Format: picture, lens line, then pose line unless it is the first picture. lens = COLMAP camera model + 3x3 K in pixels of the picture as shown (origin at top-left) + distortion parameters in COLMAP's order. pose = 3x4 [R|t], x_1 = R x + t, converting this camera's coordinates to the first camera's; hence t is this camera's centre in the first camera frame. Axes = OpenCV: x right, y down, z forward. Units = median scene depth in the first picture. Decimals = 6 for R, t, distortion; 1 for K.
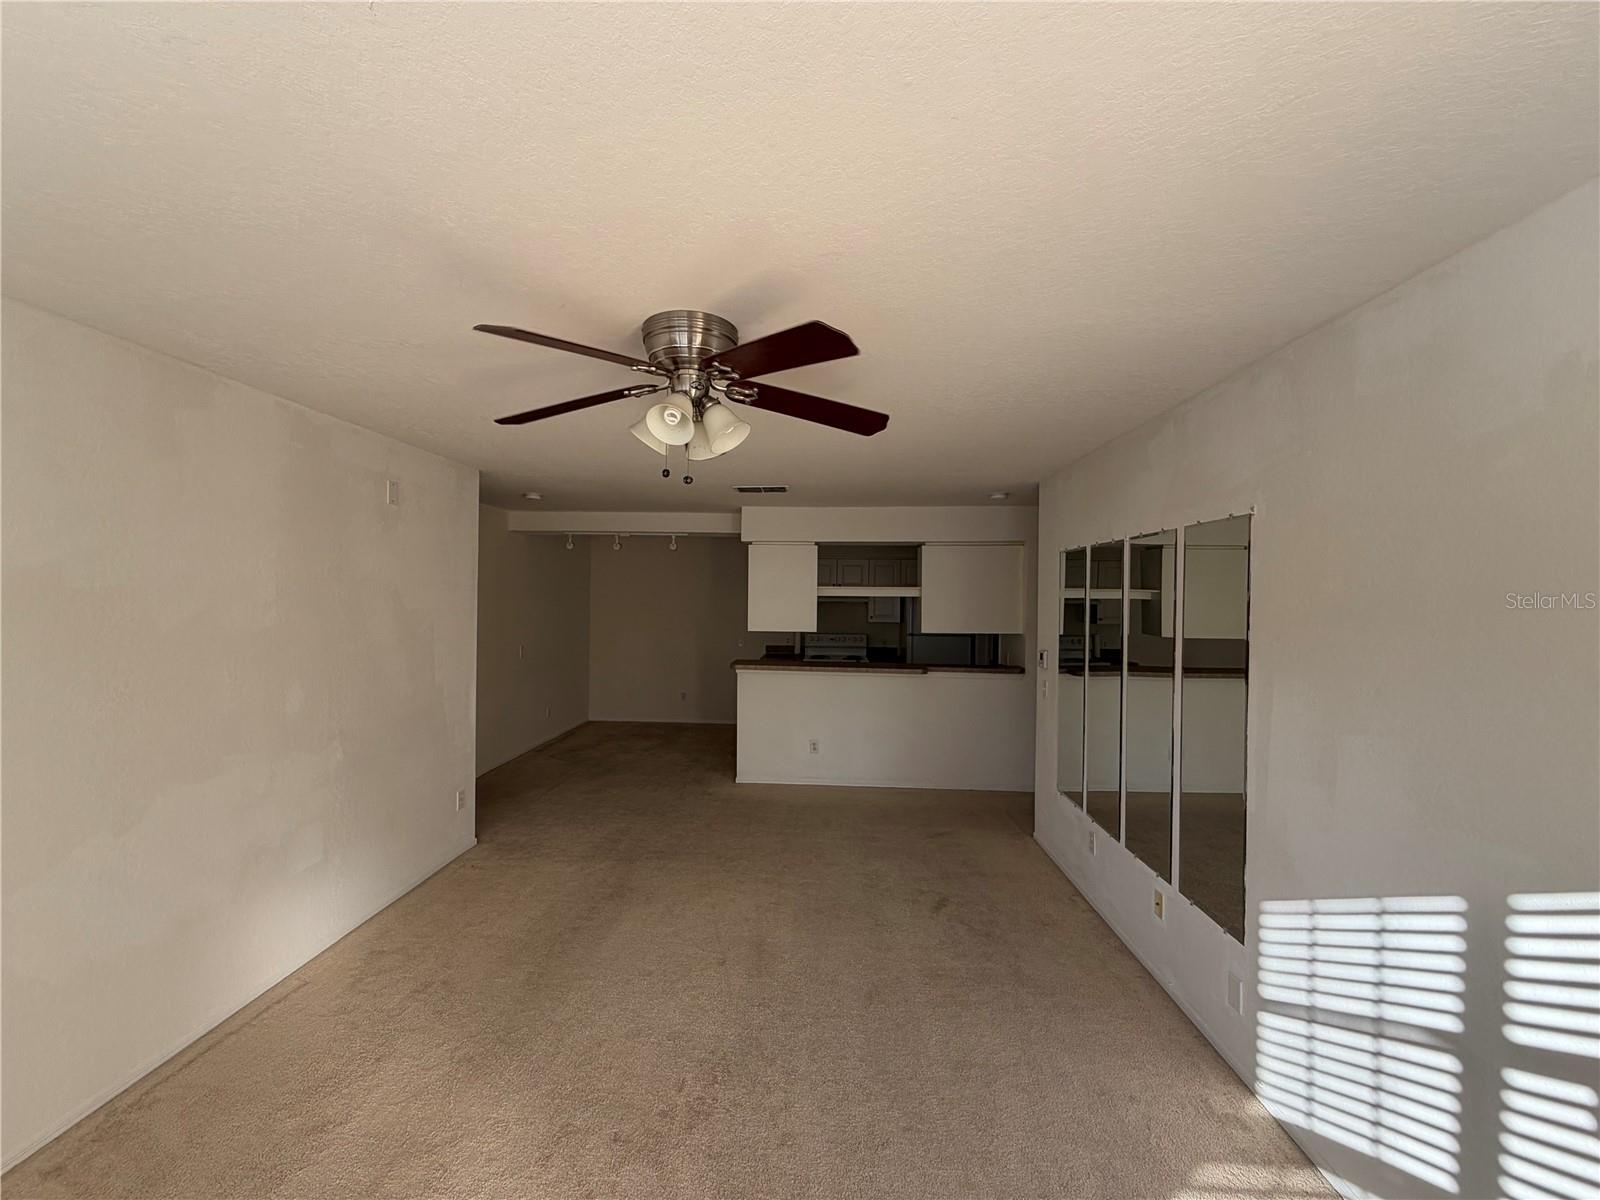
lens RADIAL K [[642.6, 0, 793.6], [0, 642.6, 604.5], [0, 0, 1]] dist [0.005151, 0.000339]
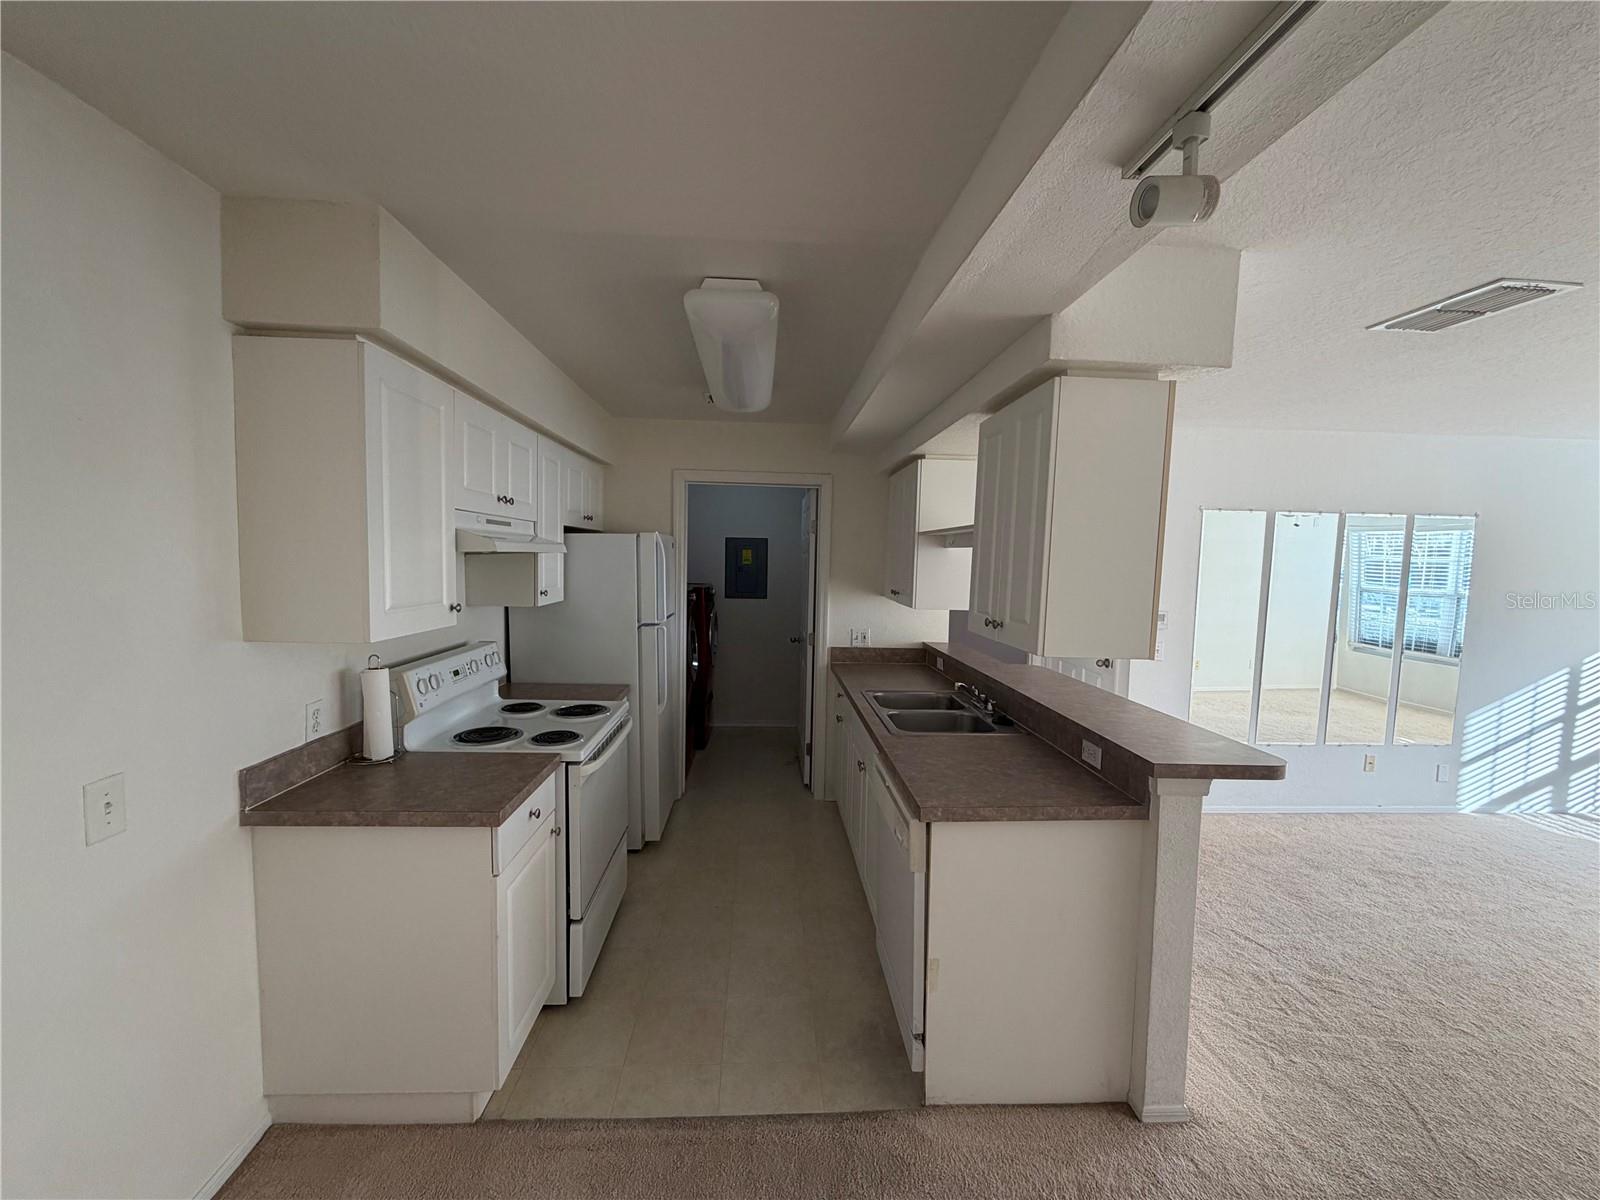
lens RADIAL K [[642.6, 0, 793.6], [0, 642.6, 604.5], [0, 0, 1]] dist [0.005151, 0.000339]
pose [[-0.106596, -0.089066, 0.990305, -0.267715], [-0.011398, 0.996024, 0.088354, -0.008052], [-0.994237, -0.001870, -0.107187, 0.883848]]
